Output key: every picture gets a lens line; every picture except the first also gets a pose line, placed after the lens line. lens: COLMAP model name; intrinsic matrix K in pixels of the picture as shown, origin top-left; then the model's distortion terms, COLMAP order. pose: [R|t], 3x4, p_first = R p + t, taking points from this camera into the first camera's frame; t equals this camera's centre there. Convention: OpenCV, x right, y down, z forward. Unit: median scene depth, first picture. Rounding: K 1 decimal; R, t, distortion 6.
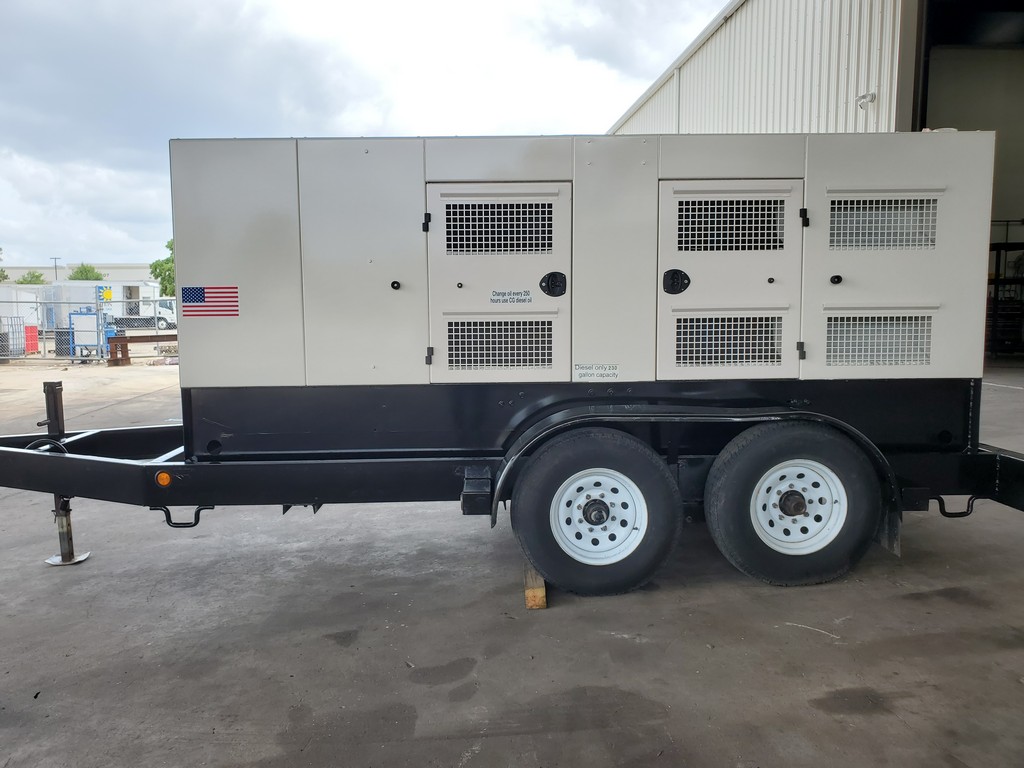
lens RADIAL K [[861.1, 0, 510.3], [0, 861.1, 383.9], [0, 0, 1]] dist [0.007595, -0.003960]
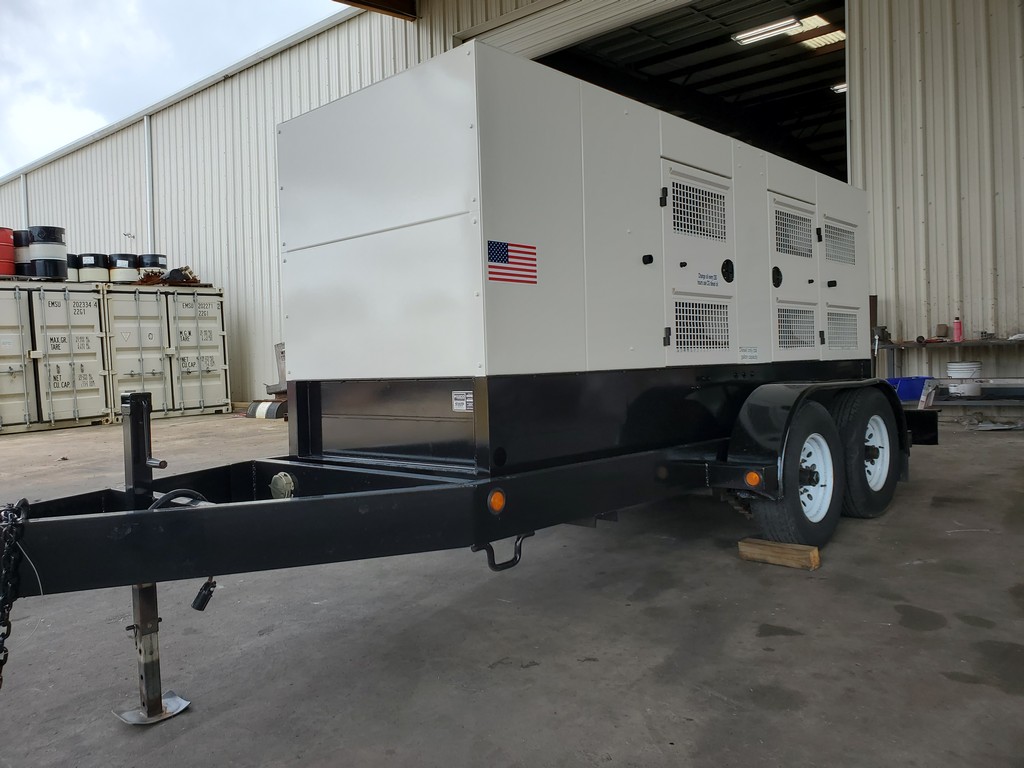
lens RADIAL K [[815.6, 0, 552.8], [0, 815.6, 372.1], [0, 0, 1]] dist [0.016639, 0.011144]
pose [[0.674773, -0.019798, 0.737759, -0.840359], [0.096025, 0.993498, -0.061166, 0.049063], [-0.731751, 0.112117, 0.672287, 0.492341]]
